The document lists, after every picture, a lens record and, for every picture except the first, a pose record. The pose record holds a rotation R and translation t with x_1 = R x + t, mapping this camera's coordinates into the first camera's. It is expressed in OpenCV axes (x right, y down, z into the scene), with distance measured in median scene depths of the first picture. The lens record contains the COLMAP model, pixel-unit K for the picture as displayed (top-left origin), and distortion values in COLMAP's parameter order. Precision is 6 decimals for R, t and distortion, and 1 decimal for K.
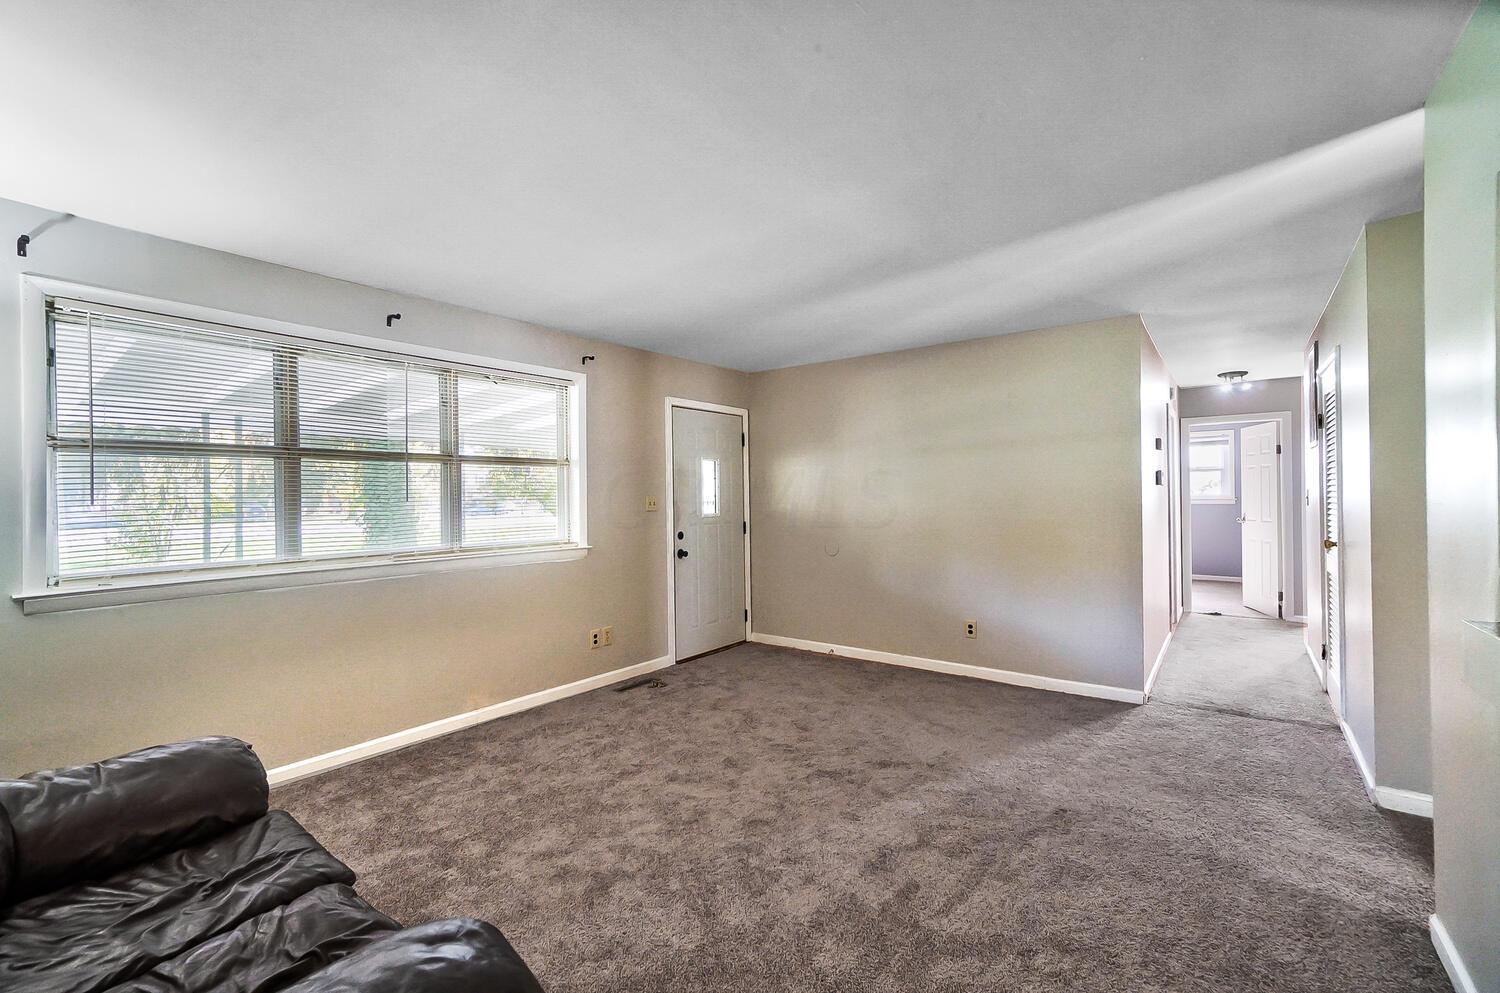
lens RADIAL K [[650.4, 0, 729.1], [0, 650.4, 497.5], [0, 0, 1]] dist [-0.005229, 0.009668]
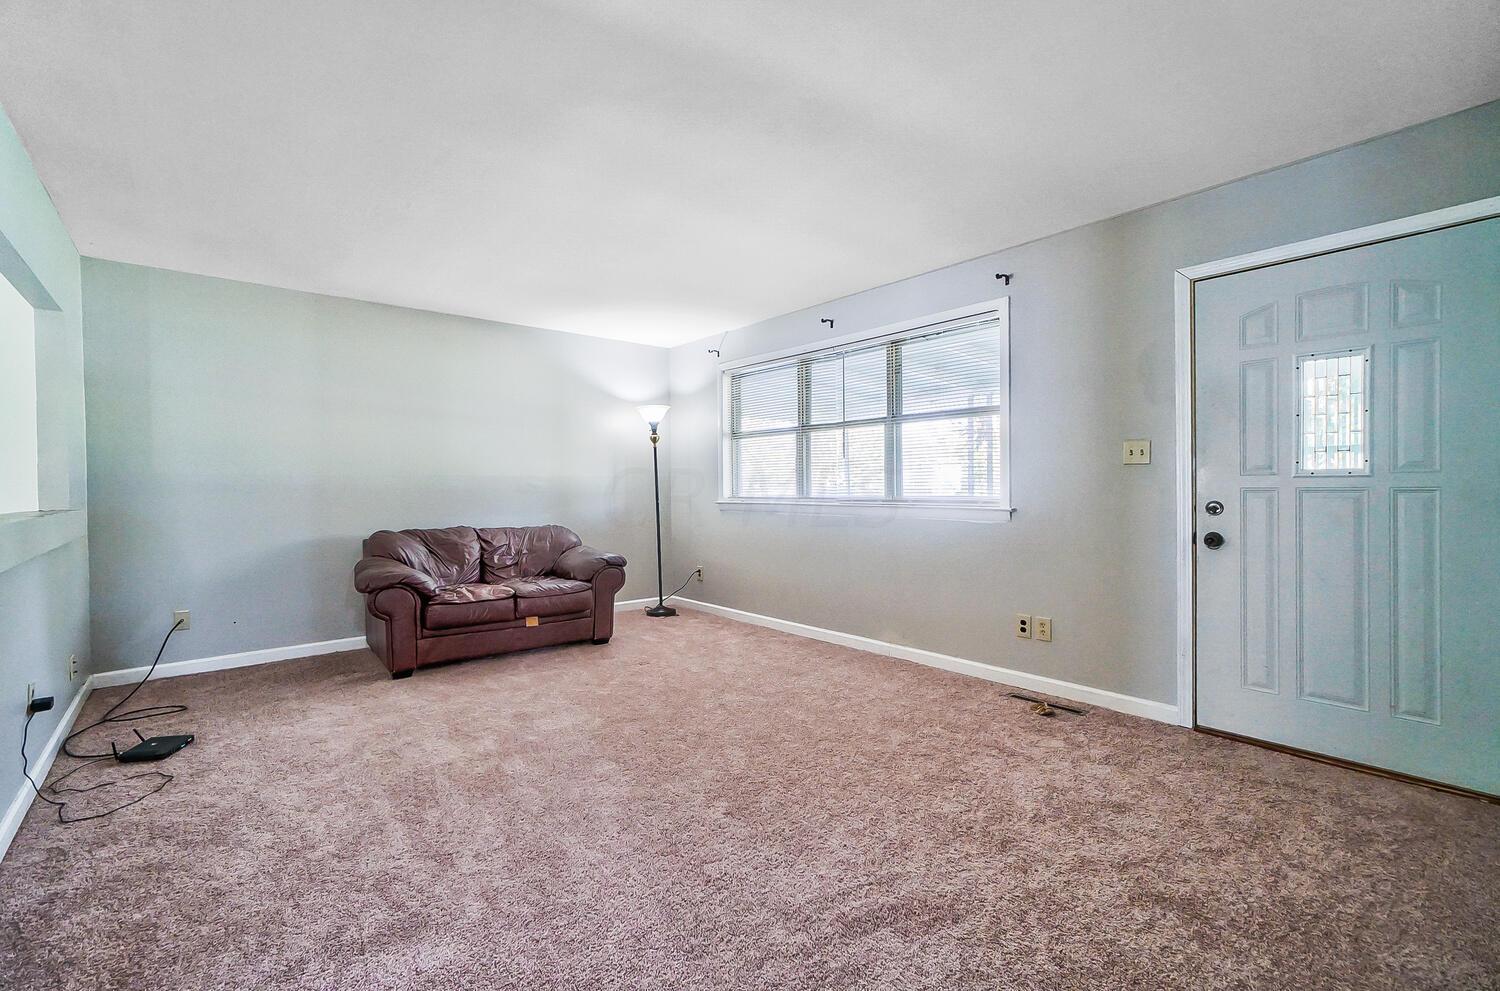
lens RADIAL K [[650.4, 0, 750.9], [0, 650.4, 489.1], [0, 0, 1]] dist [-0.005229, 0.009668]
pose [[-0.190542, 0.023573, -0.981396, 0.624141], [0.011887, 0.999694, 0.021704, 0.029081], [0.981607, -0.007530, -0.190763, 0.812783]]
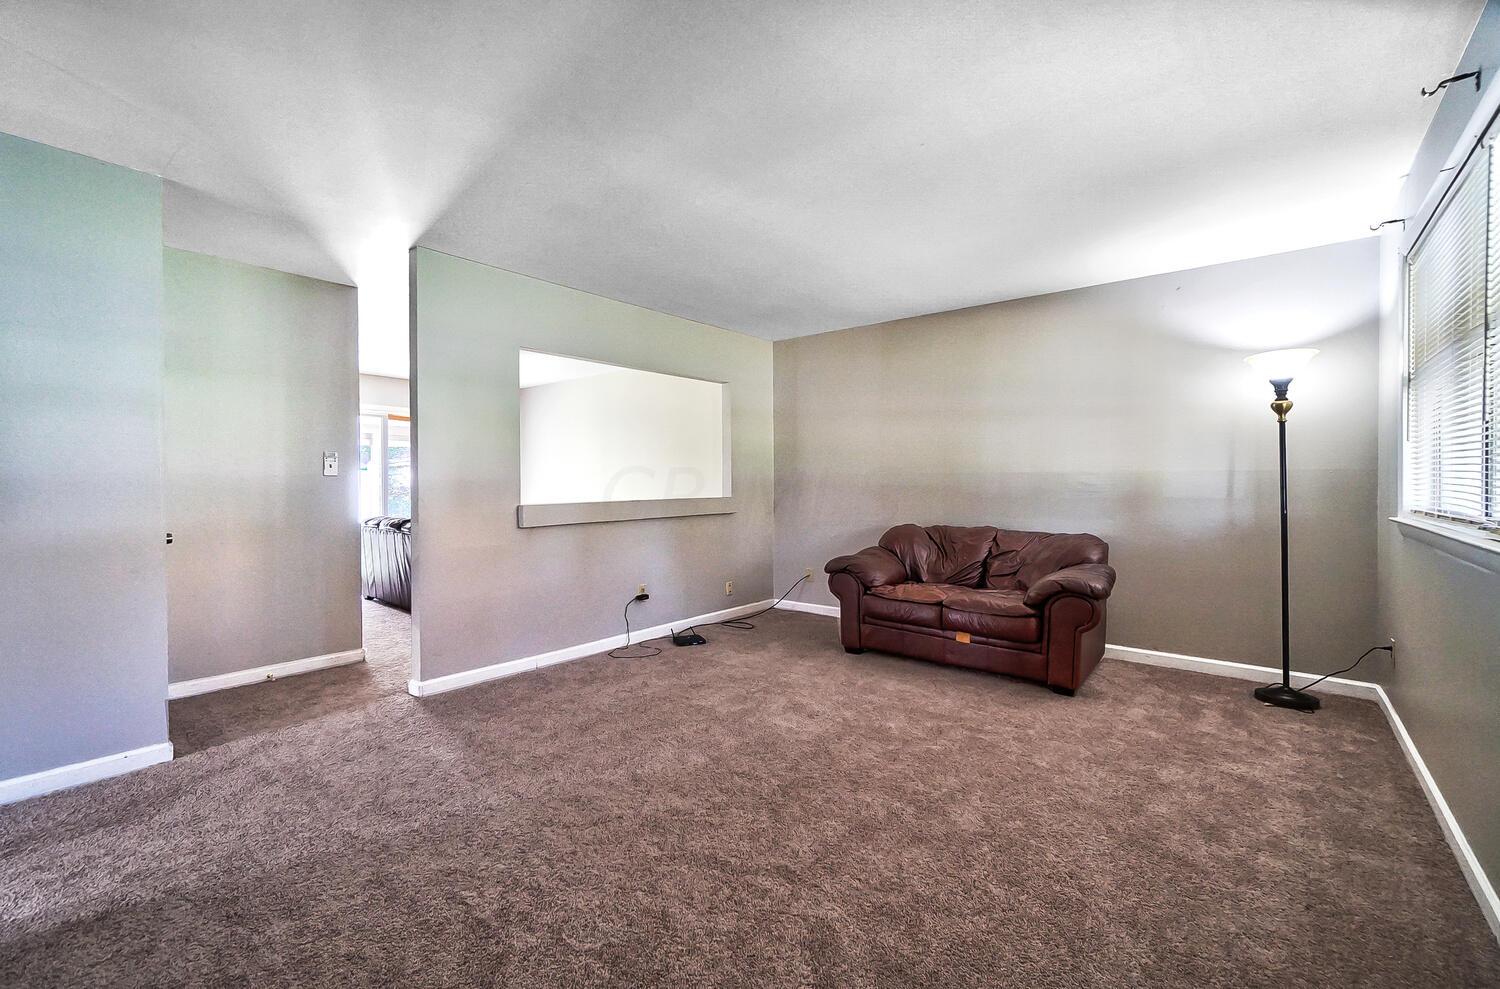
lens RADIAL K [[650.4, 0, 750.2], [0, 650.4, 496.9], [0, 0, 1]] dist [-0.005229, 0.009668]
pose [[-0.999780, 0.015546, 0.014062, 0.030784], [0.015777, 0.999739, 0.016510, 0.039007], [-0.013801, 0.016728, -0.999765, 1.154048]]
